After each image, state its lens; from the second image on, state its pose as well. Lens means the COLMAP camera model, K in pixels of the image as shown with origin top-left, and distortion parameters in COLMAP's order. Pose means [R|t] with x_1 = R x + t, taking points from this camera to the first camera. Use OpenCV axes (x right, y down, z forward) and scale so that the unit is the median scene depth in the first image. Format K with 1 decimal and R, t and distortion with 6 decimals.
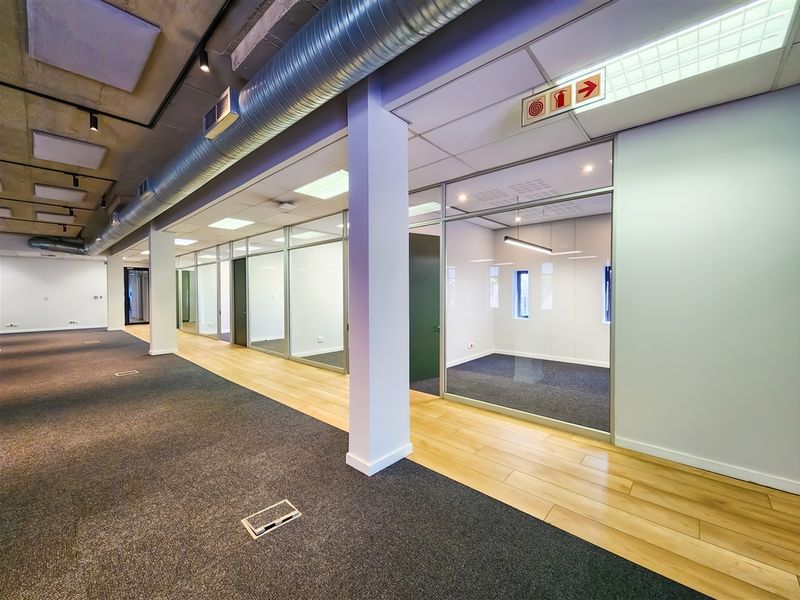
lens RADIAL K [[327.9, 0, 401.9], [0, 327.9, 298.1], [0, 0, 1]] dist [-0.001468, -0.000275]
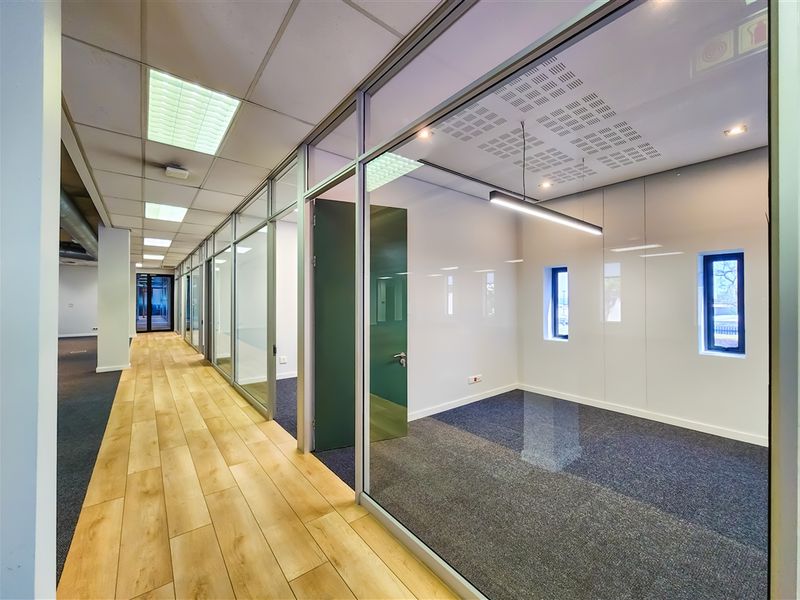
lens RADIAL K [[327.9, 0, 401.9], [0, 327.9, 298.1], [0, 0, 1]] dist [-0.001468, -0.000275]
pose [[0.986019, 0.002478, -0.166612, 0.176567], [-0.006599, 0.999686, -0.024184, -0.003528], [0.166500, 0.024945, 0.985726, 0.314376]]
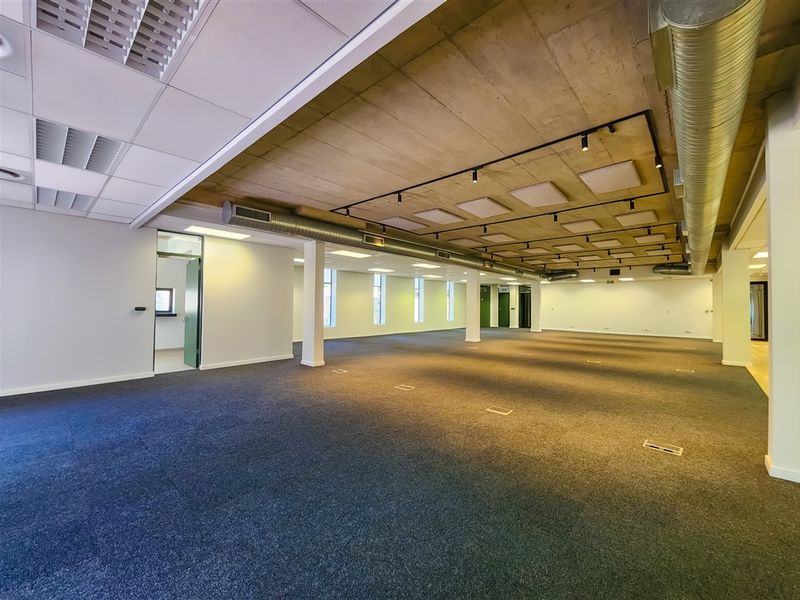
lens RADIAL K [[327.9, 0, 401.9], [0, 327.9, 298.1], [0, 0, 1]] dist [-0.001468, -0.000275]
pose [[0.005927, -0.018849, -0.999805, 0.364723], [-0.026043, 0.999480, -0.018997, 0.001318], [0.999643, 0.026151, 0.005433, -0.091175]]
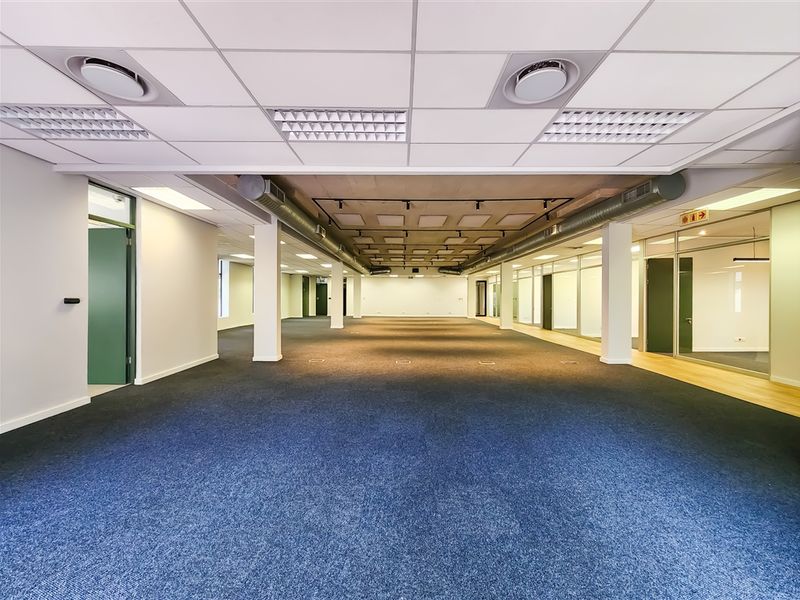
lens RADIAL K [[327.9, 0, 401.9], [0, 327.9, 298.1], [0, 0, 1]] dist [-0.001468, -0.000275]
pose [[0.666348, 0.006777, -0.745610, 0.283102], [-0.018047, 0.999812, -0.007041, 0.021280], [0.745422, 0.018147, 0.666345, -0.752123]]
